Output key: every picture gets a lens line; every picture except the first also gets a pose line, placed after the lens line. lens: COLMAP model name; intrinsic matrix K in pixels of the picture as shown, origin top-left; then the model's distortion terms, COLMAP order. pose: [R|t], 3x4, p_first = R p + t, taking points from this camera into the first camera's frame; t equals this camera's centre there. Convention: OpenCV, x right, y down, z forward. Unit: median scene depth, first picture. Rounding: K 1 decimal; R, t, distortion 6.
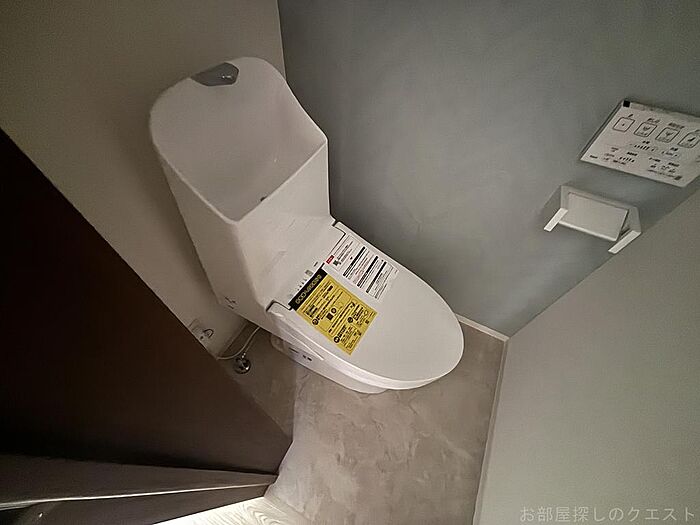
lens RADIAL K [[283.8, 0, 348.3], [0, 283.8, 258.6], [0, 0, 1]] dist [0.014201, -0.002354]
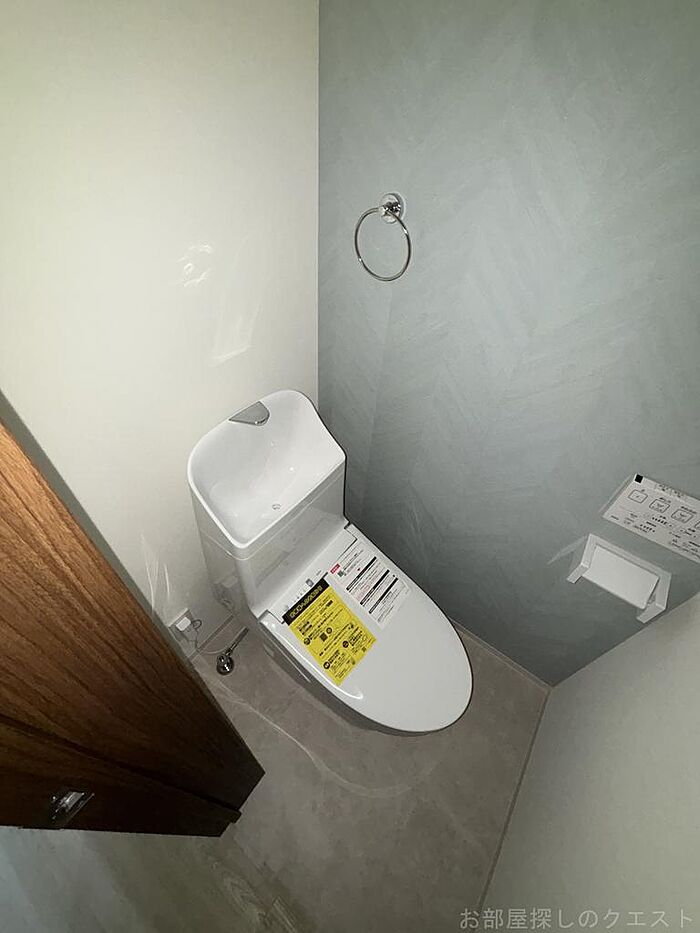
lens RADIAL K [[378.3, 0, 345.4], [0, 378.3, 470.3], [0, 0, 1]] dist [0.014201, -0.002354]
pose [[0.986444, 0.120350, -0.111550, 0.074041], [-0.133537, 0.983820, -0.119439, -0.184247], [0.095371, 0.132716, 0.986555, -0.271781]]
